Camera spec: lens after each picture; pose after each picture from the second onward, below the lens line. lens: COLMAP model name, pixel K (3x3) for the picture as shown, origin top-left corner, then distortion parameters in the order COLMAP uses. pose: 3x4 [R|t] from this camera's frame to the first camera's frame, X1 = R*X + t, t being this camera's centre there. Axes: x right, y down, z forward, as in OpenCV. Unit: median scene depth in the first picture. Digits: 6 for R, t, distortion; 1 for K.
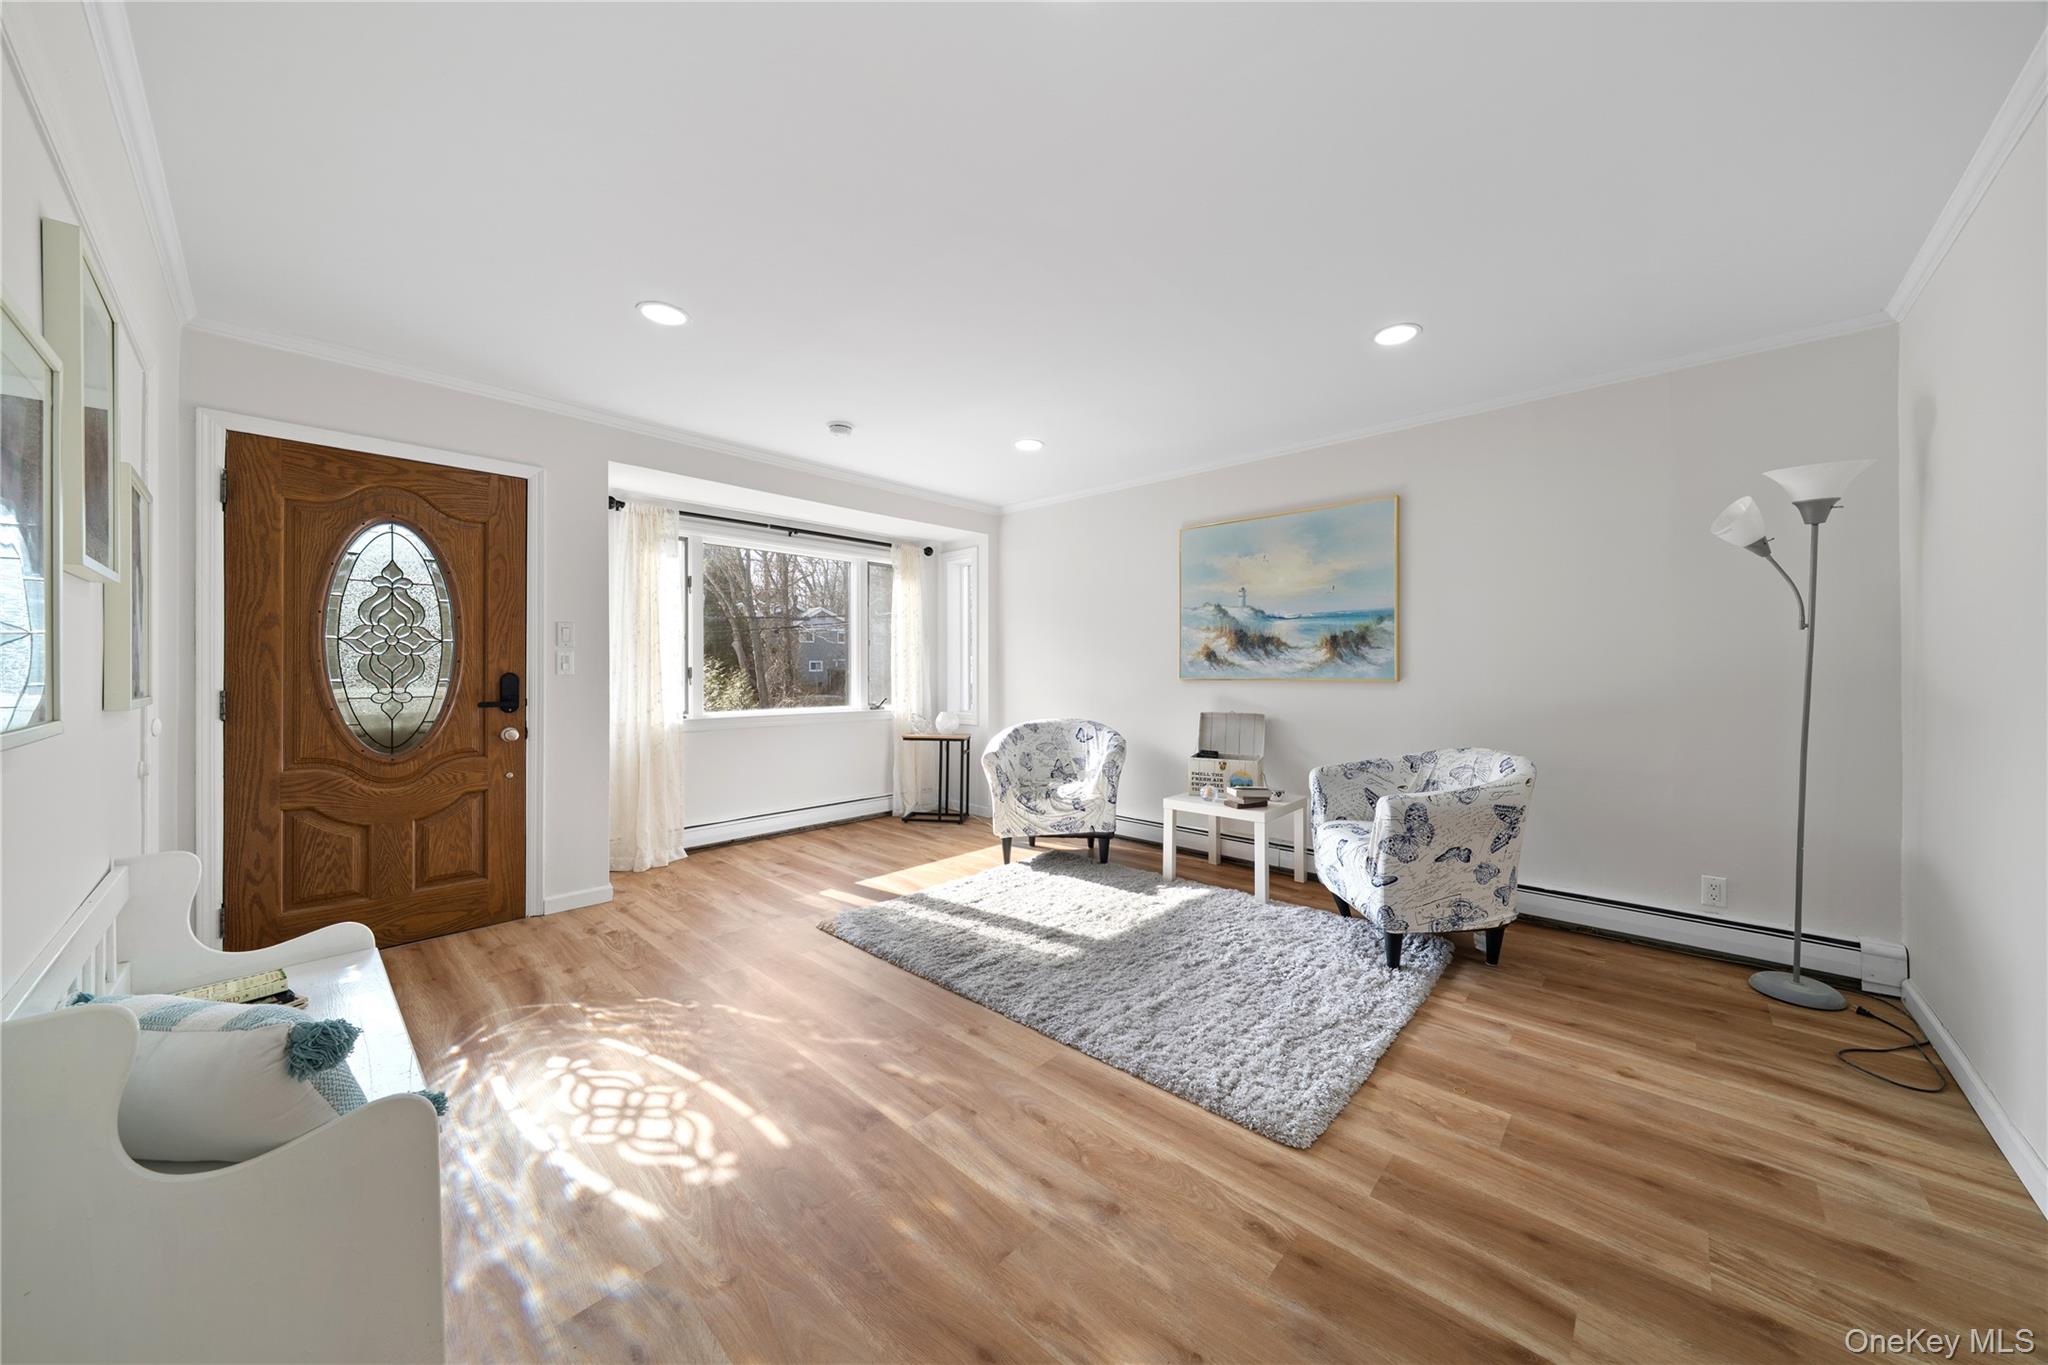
lens RADIAL K [[697.9, 0, 1020.4], [0, 697.9, 667.3], [0, 0, 1]] dist [-0.002149, -0.000200]
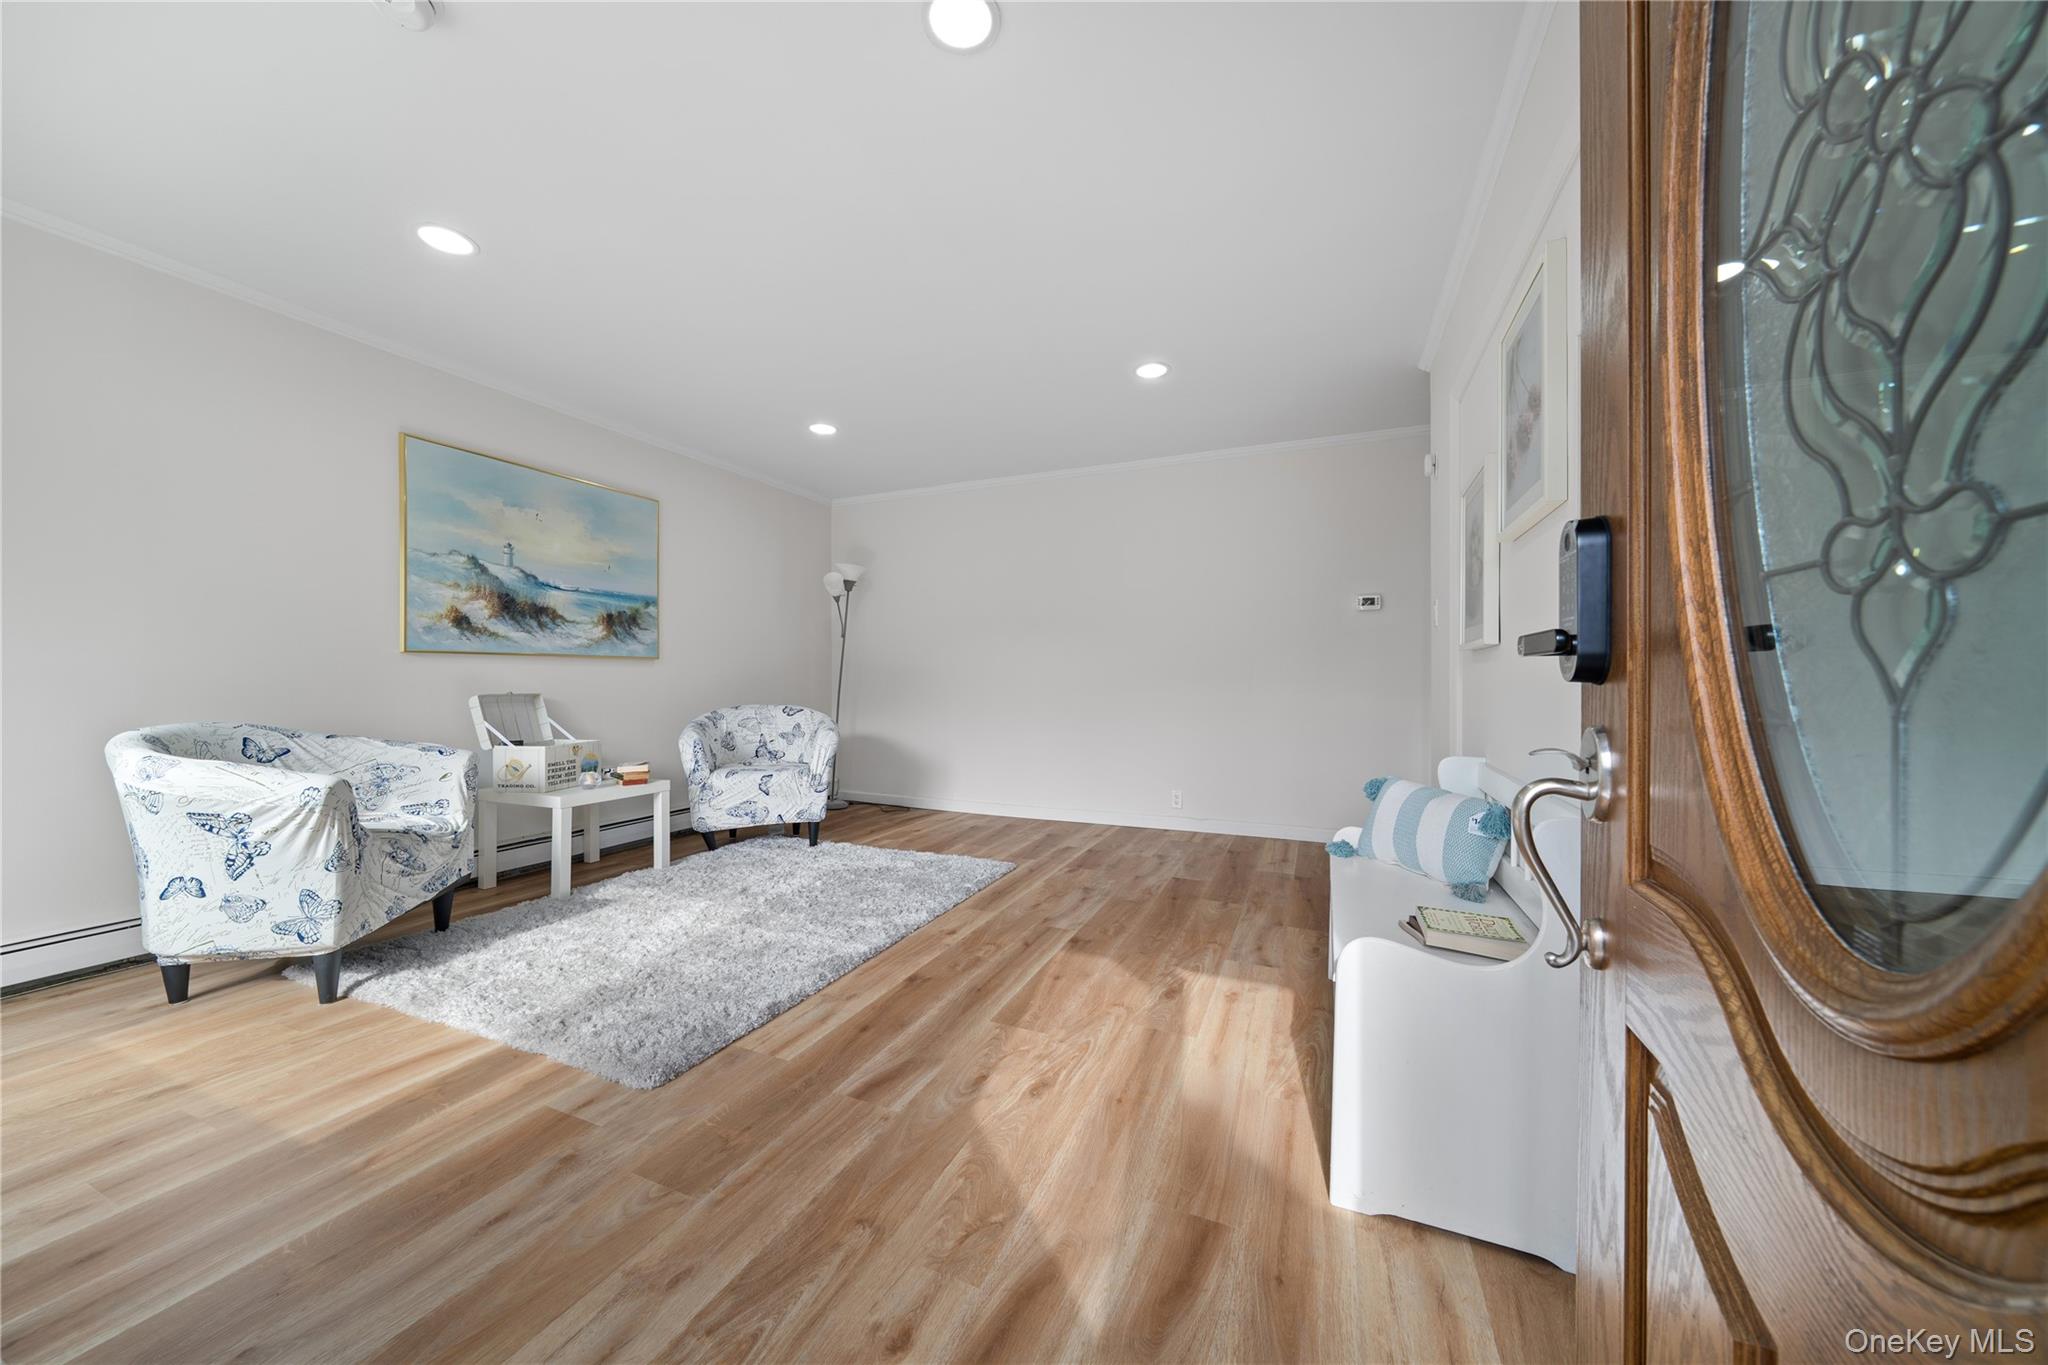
lens RADIAL K [[697.9, 0, 1045.6], [0, 697.9, 681.5], [0, 0, 1]] dist [-0.002149, -0.000200]
pose [[-0.363950, -0.002214, 0.931416, -0.794983], [-0.004419, 0.999990, 0.000650, 0.054309], [-0.931408, -0.003880, -0.363956, 0.820126]]
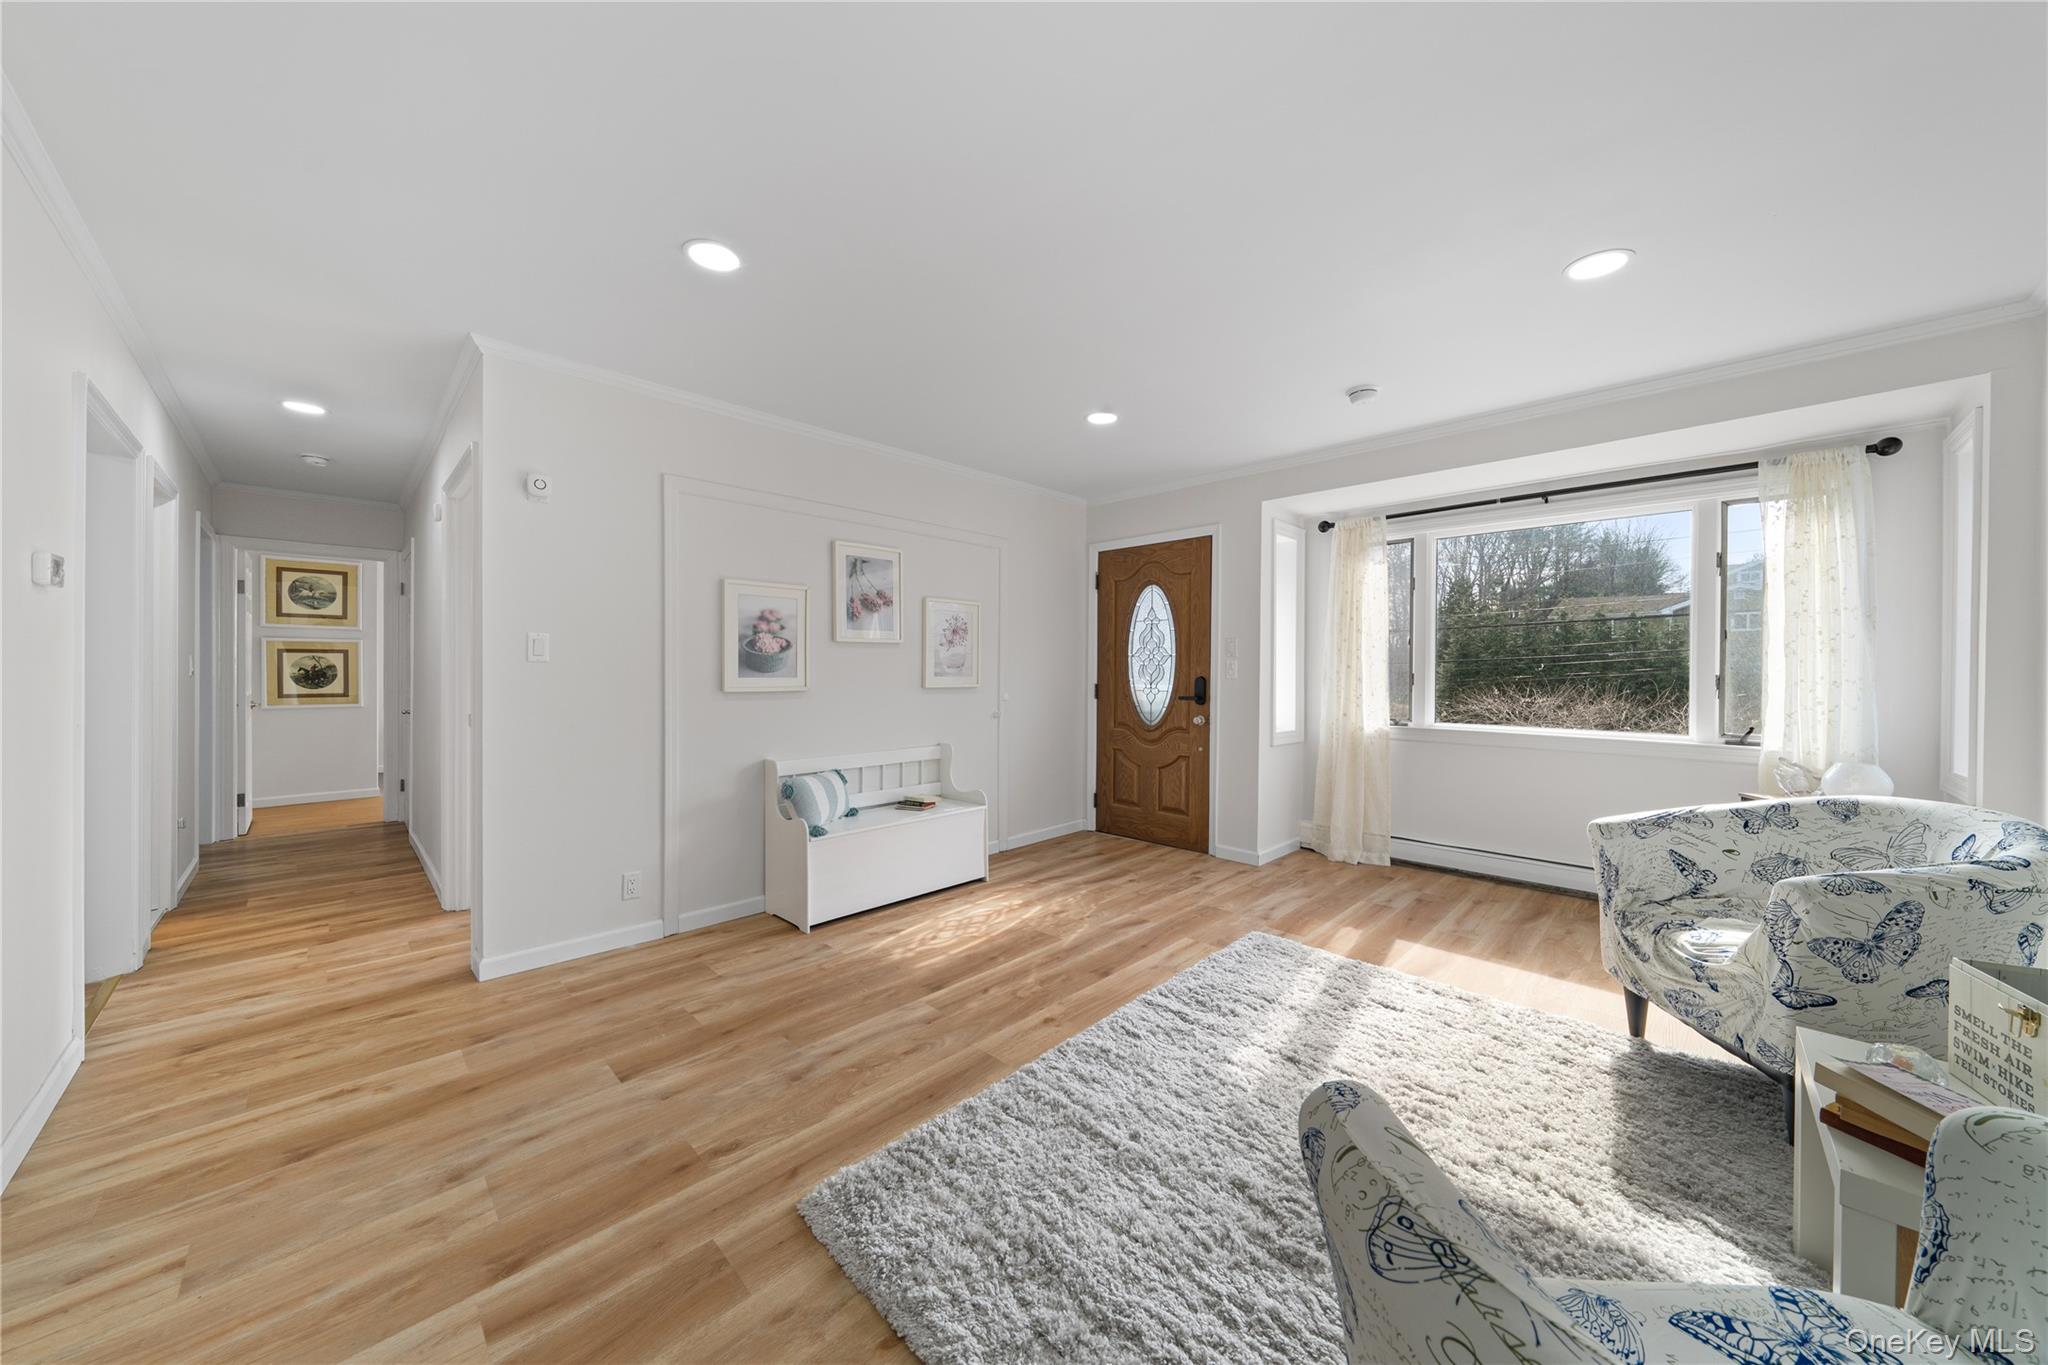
lens RADIAL K [[697.9, 0, 1037.3], [0, 697.9, 676.1], [0, 0, 1]] dist [-0.002149, -0.000200]
pose [[-0.015917, 0.008307, -0.999839, 0.623770], [-0.002681, 0.999962, 0.008351, -0.003381], [0.999870, 0.002813, -0.015894, 0.634571]]
